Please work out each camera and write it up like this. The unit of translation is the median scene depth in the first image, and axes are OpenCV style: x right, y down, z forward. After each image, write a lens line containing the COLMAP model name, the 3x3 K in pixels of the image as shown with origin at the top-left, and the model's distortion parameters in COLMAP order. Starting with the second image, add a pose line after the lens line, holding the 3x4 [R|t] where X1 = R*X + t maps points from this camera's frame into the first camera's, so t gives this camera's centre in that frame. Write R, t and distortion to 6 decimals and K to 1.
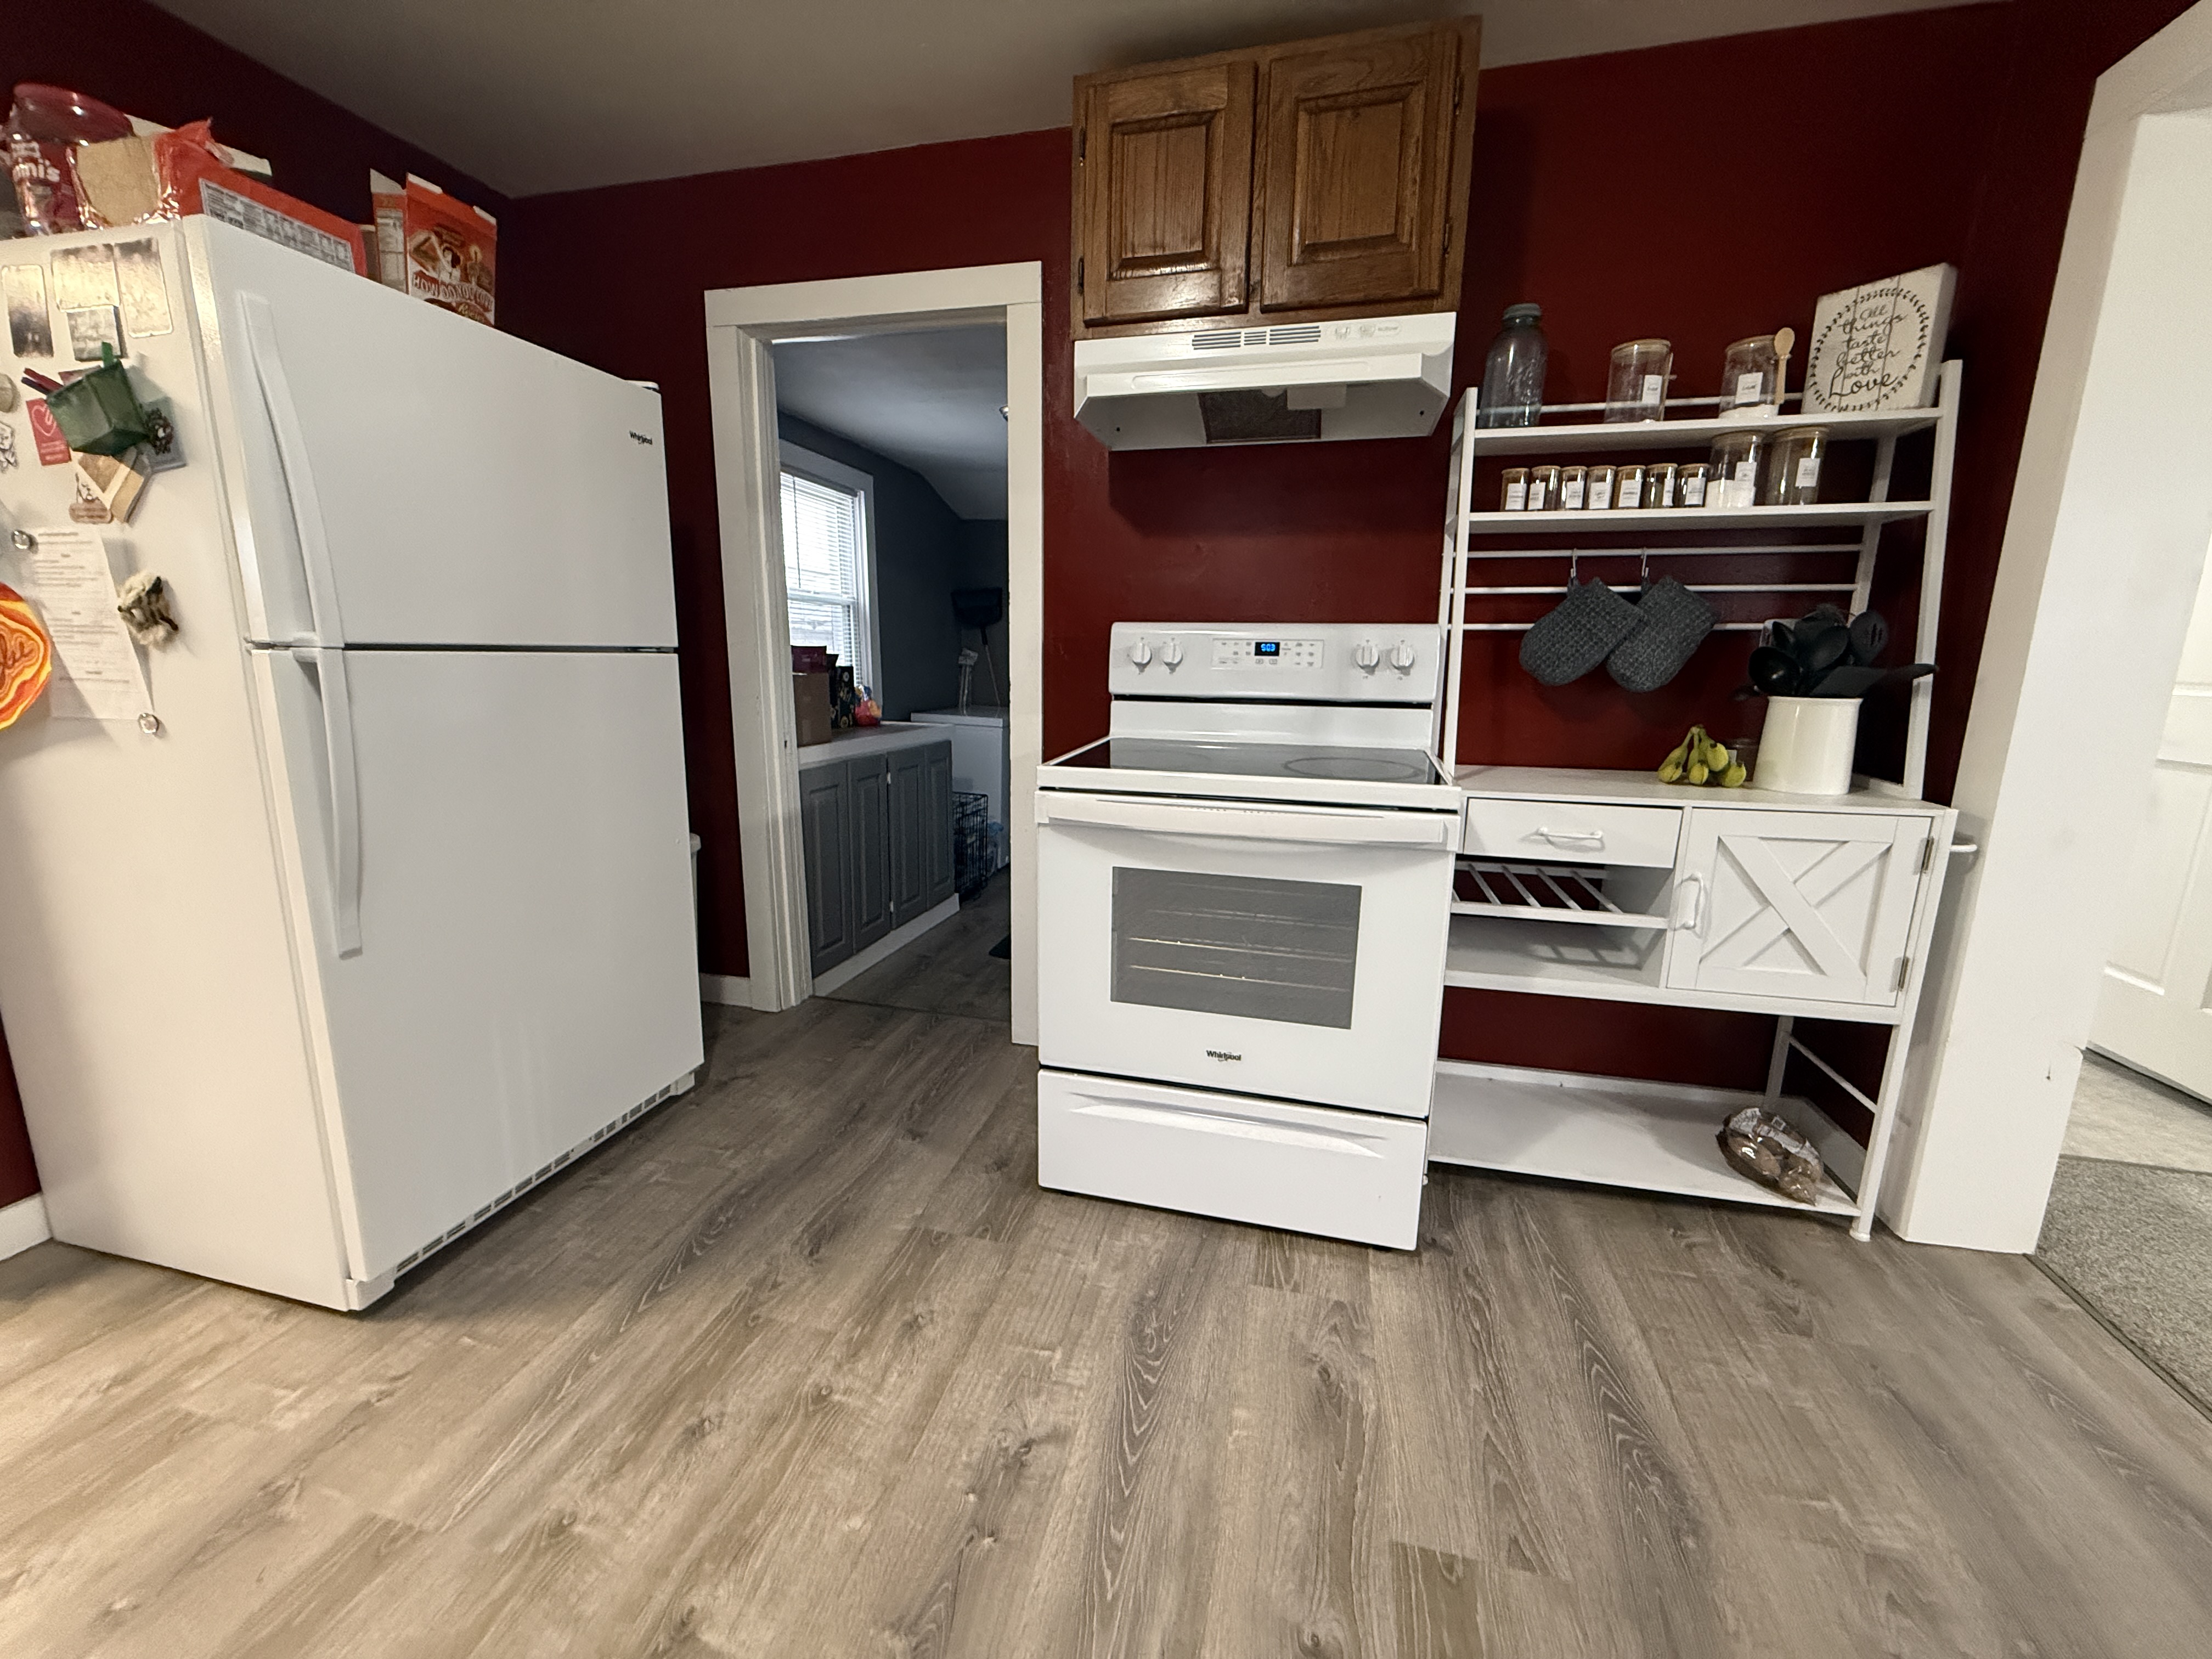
lens RADIAL K [[883.0, 0, 1097.9], [0, 883.0, 827.1], [0, 0, 1]] dist [0.000279, 0.000031]
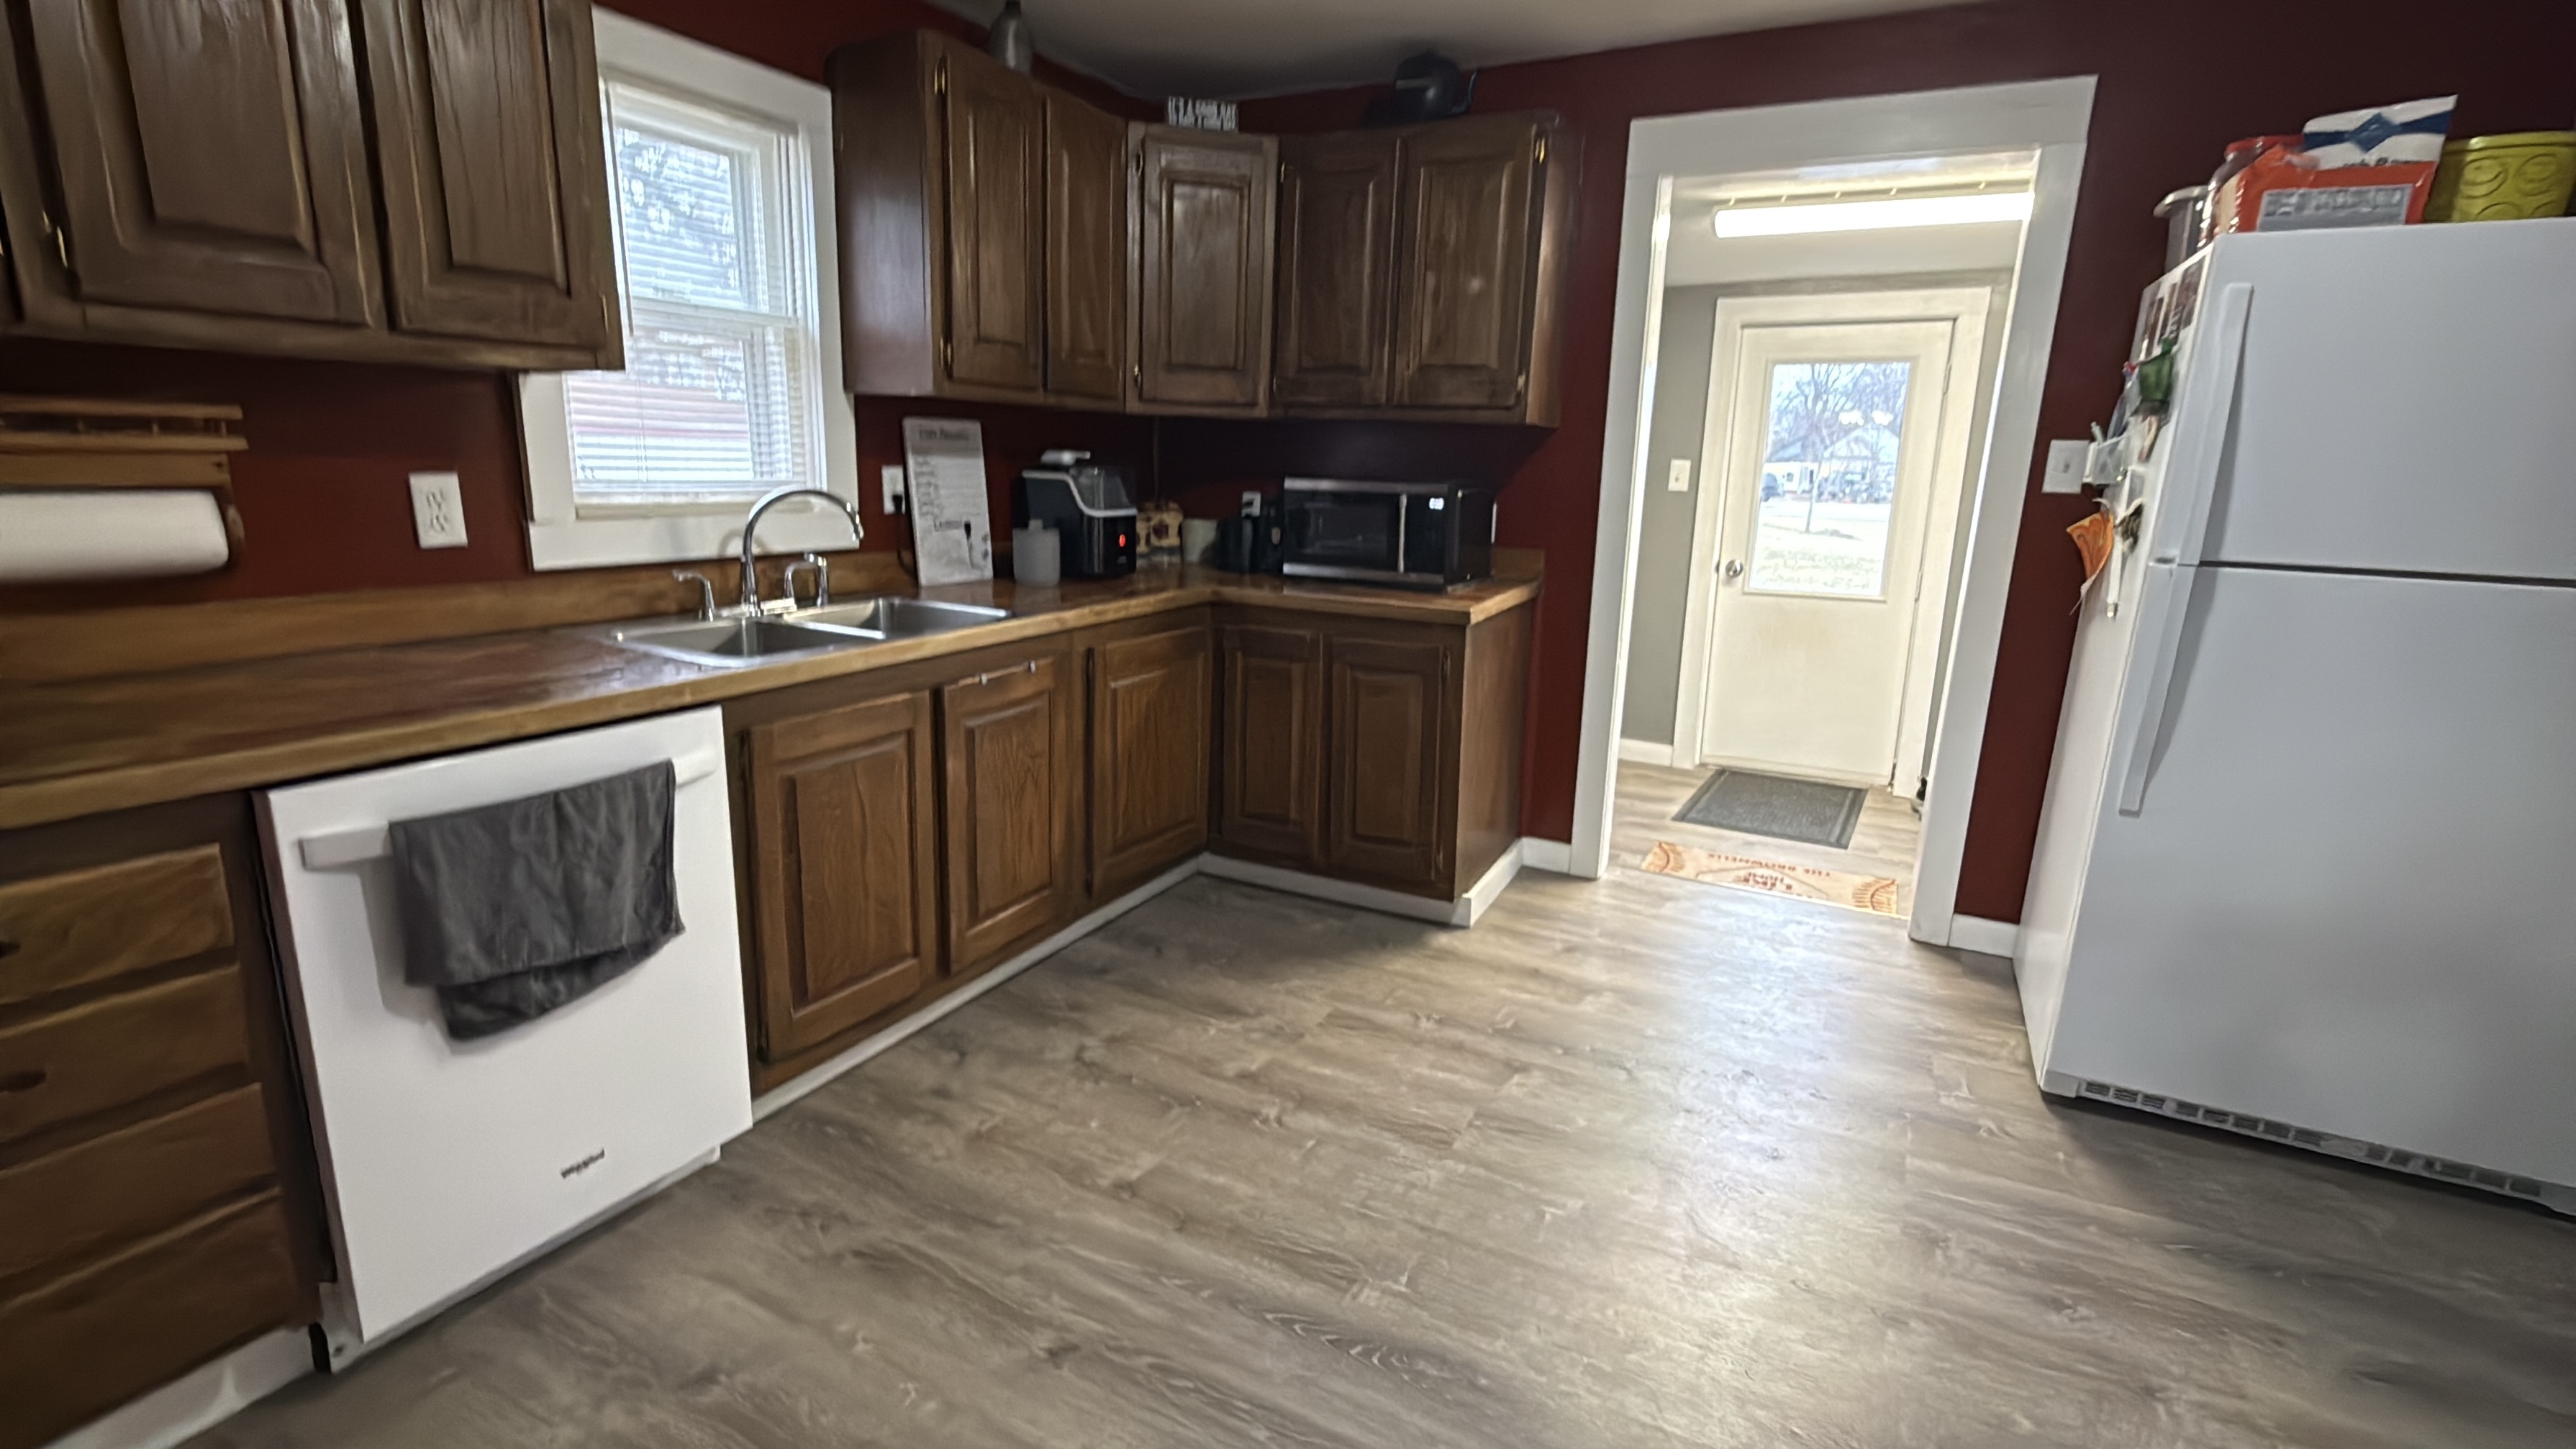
lens RADIAL K [[1157.4, 0, 1293.6], [0, 1157.4, 725.8], [0, 0, 1]] dist [-0.000125, -0.000288]
pose [[-0.237437, 0.205863, -0.949339, 0.821561], [-0.219247, 0.940712, 0.258828, -0.116797], [0.946337, 0.269595, -0.178225, 0.159898]]
